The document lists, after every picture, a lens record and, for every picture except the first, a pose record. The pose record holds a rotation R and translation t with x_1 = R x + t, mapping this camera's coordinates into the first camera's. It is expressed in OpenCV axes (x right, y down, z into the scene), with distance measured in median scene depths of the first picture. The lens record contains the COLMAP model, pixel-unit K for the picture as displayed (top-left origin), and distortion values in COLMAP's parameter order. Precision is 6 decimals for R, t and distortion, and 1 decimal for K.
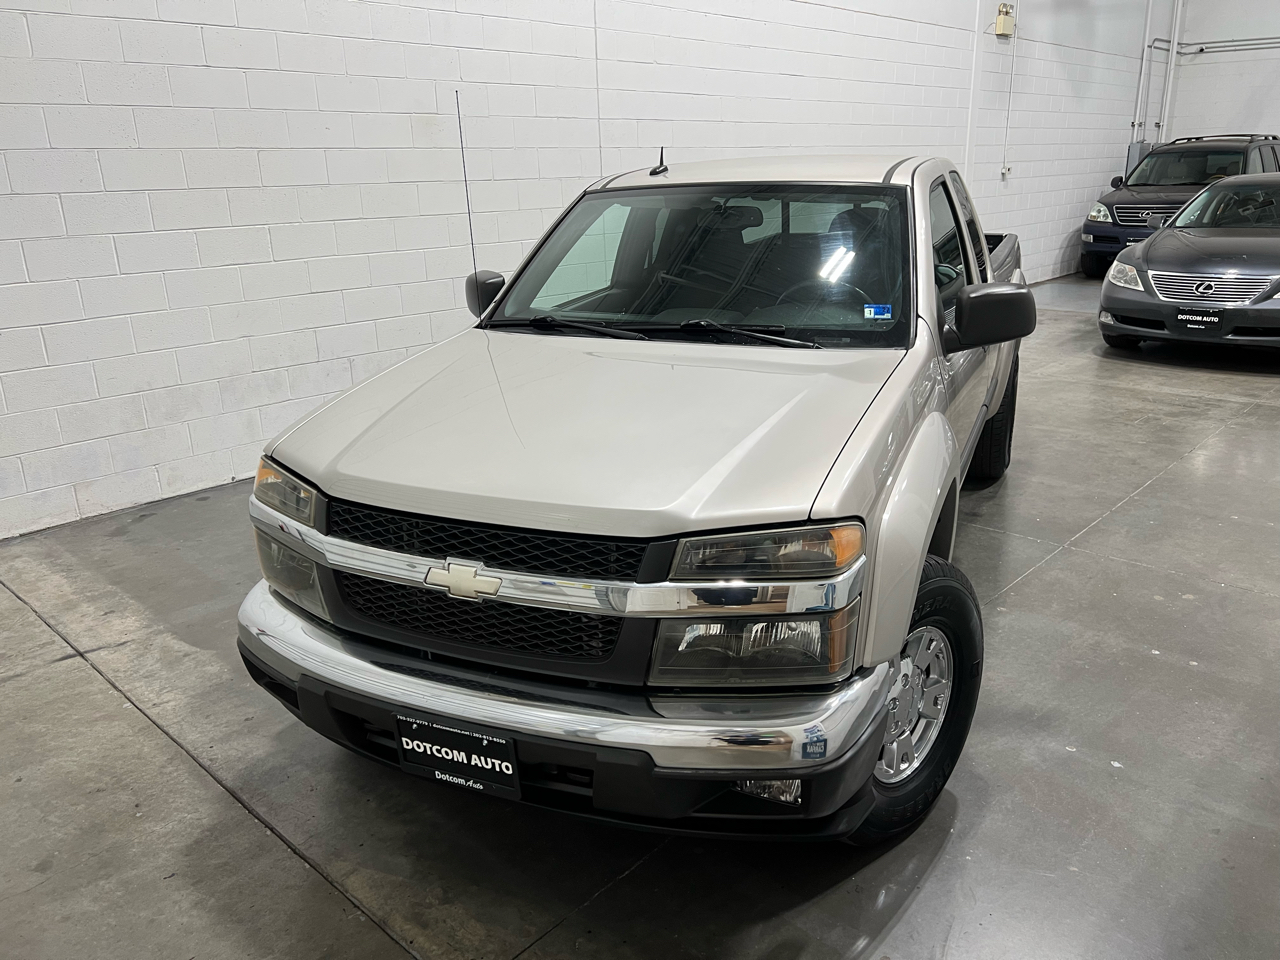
lens RADIAL K [[944.4, 0, 651.1], [0, 944.4, 473.2], [0, 0, 1]] dist [0.051612, -0.057141]
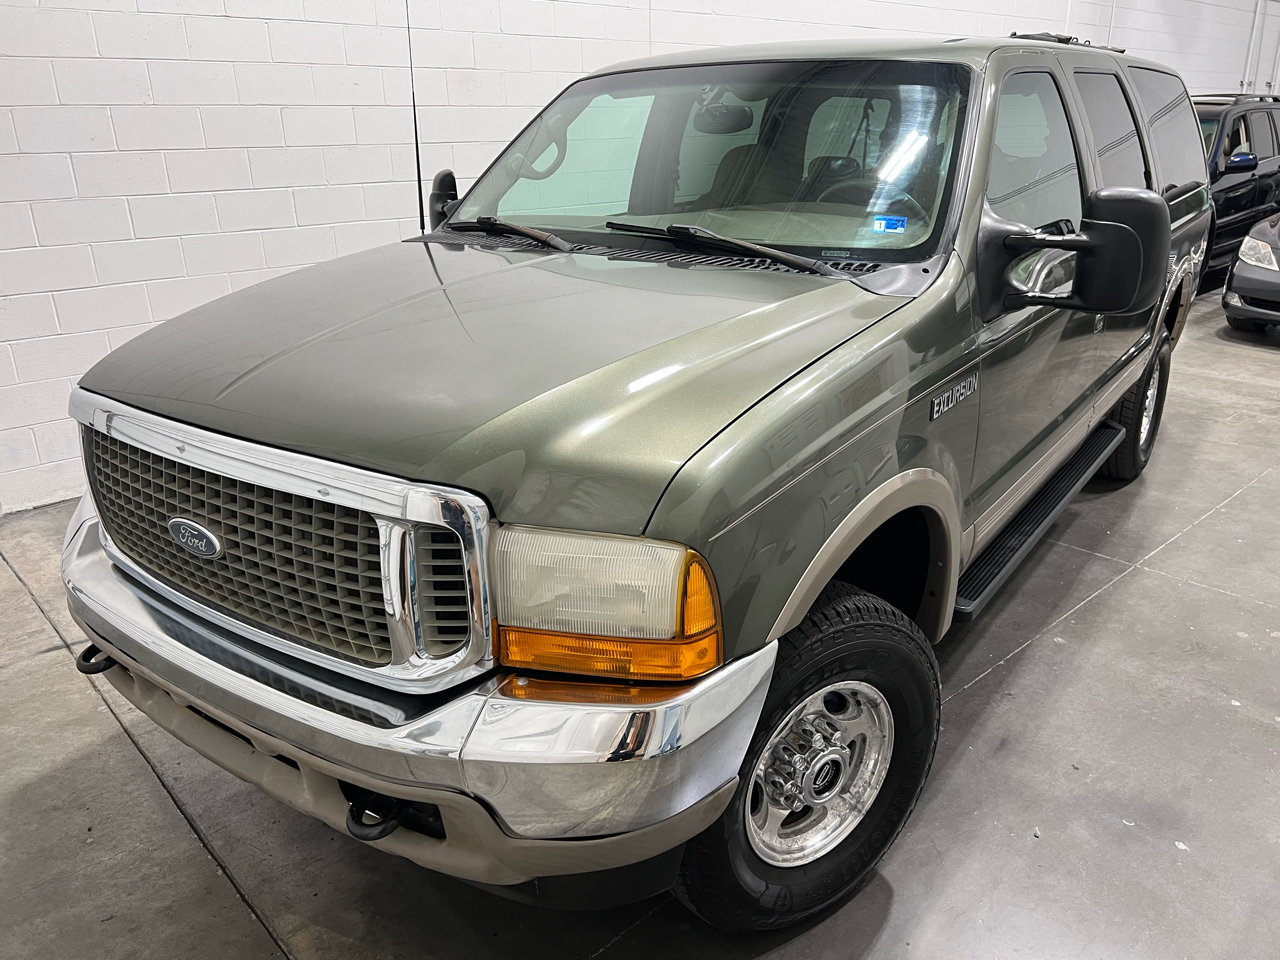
lens RADIAL K [[941.5, 0, 653.5], [0, 941.5, 481.3], [0, 0, 1]] dist [0.056696, -0.063216]
pose [[0.997225, 0.034556, -0.065940, 0.042743], [-0.031209, 0.998204, 0.051127, -0.040134], [0.067589, -0.048927, 0.996513, 0.093566]]
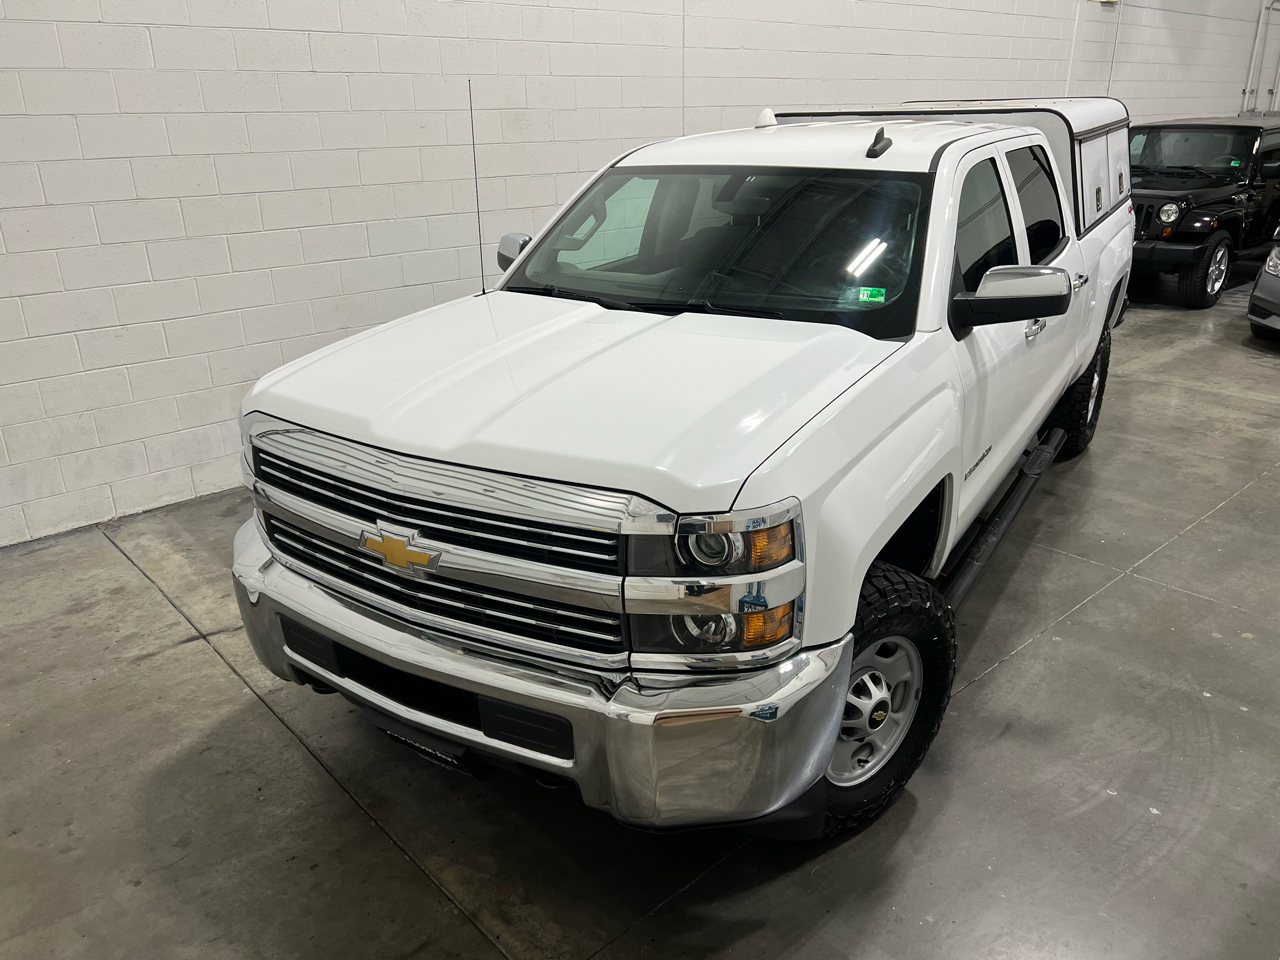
lens RADIAL K [[944.2, 0, 643.2], [0, 944.2, 480.8], [0, 0, 1]] dist [0.047444, -0.054281]
pose [[0.996229, 0.041670, -0.076095, -0.007834], [-0.036597, 0.997089, 0.066885, -0.081849], [0.078661, -0.063848, 0.994855, -0.052696]]
